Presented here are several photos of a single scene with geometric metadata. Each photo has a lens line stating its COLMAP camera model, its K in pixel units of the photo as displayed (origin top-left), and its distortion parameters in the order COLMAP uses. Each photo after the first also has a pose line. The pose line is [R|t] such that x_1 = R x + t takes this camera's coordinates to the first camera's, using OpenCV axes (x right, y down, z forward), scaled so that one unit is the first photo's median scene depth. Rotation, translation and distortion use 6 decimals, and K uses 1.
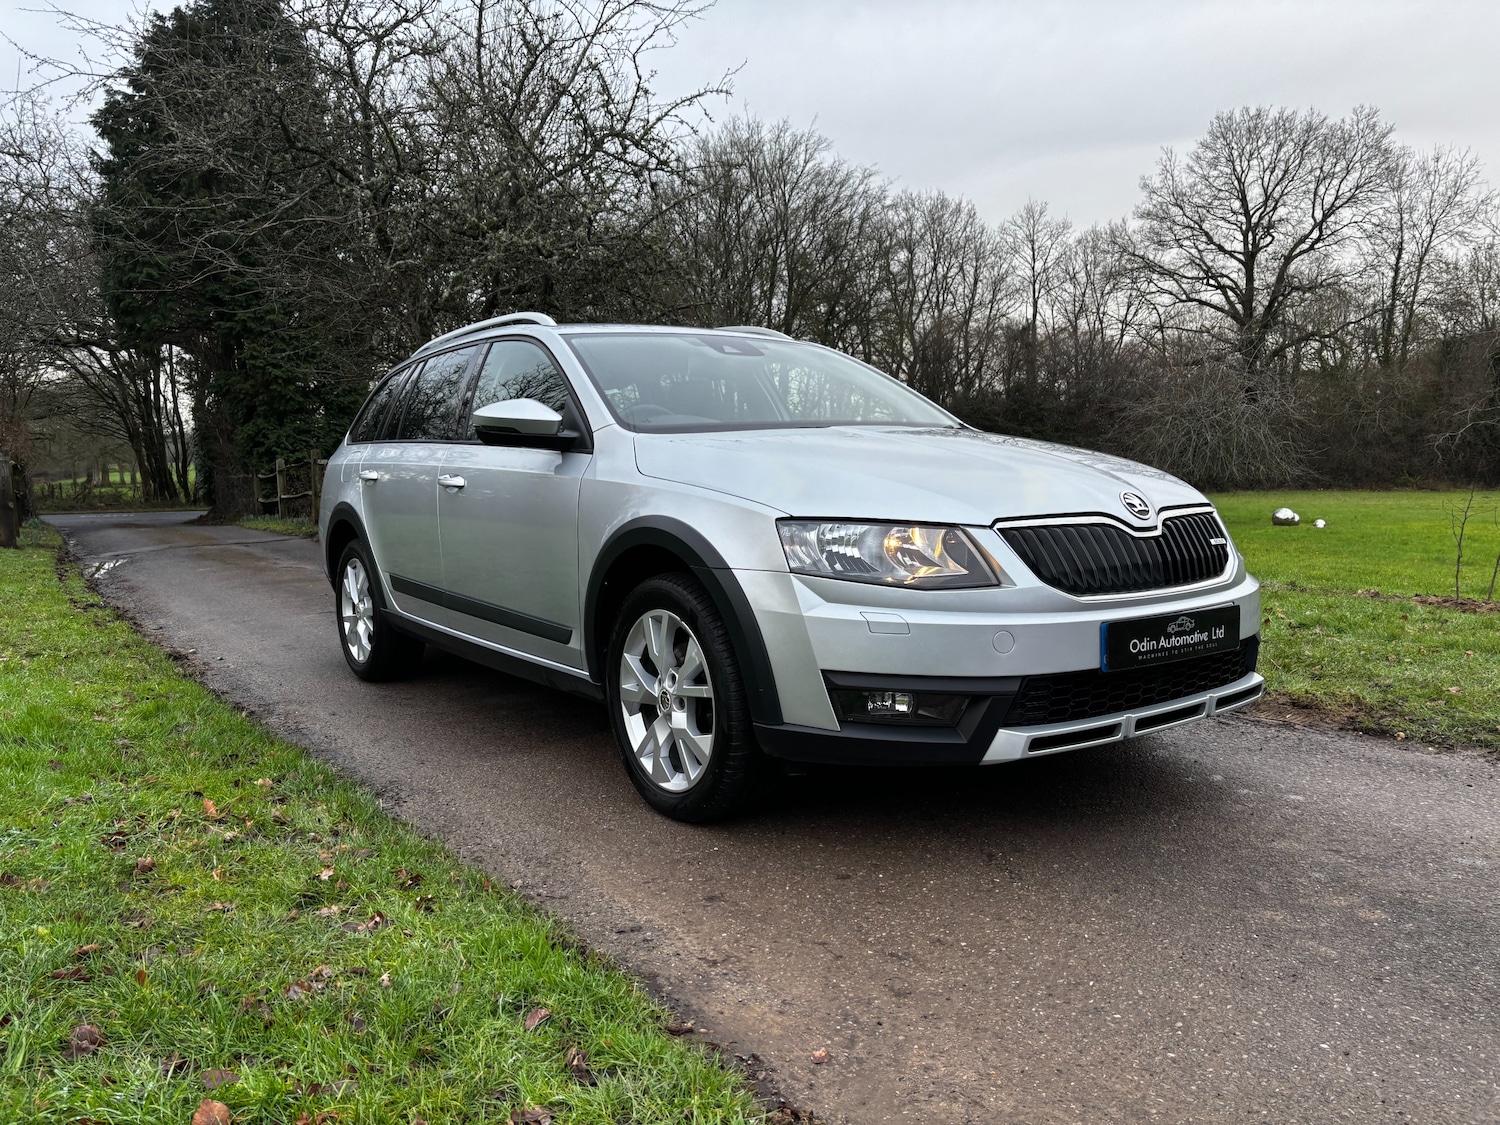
lens RADIAL K [[1125.9, 0, 752.1], [0, 1125.9, 568.2], [0, 0, 1]] dist [0.048247, -0.045264]
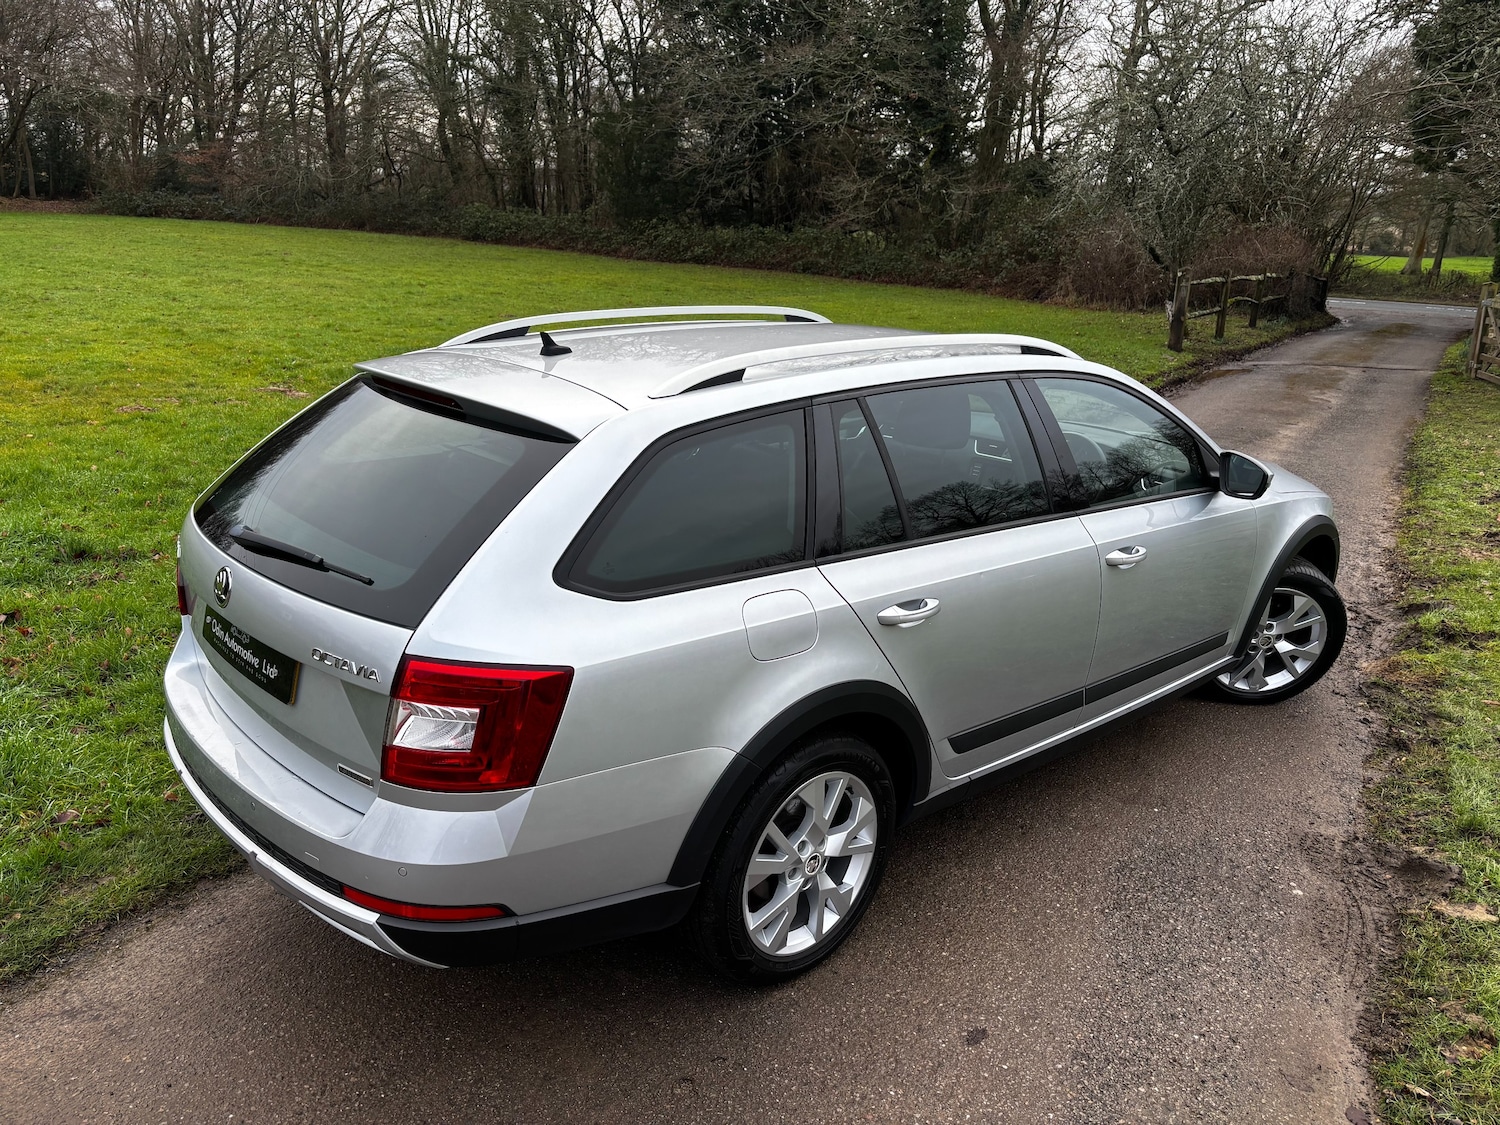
lens RADIAL K [[1125.9, 0, 752.1], [0, 1125.9, 572.8], [0, 0, 1]] dist [0.048247, -0.045264]
pose [[0.420292, 0.304316, -0.854837, 0.114584], [-0.127443, 0.952544, 0.276440, -0.022092], [0.898394, -0.007242, 0.439130, -0.019300]]
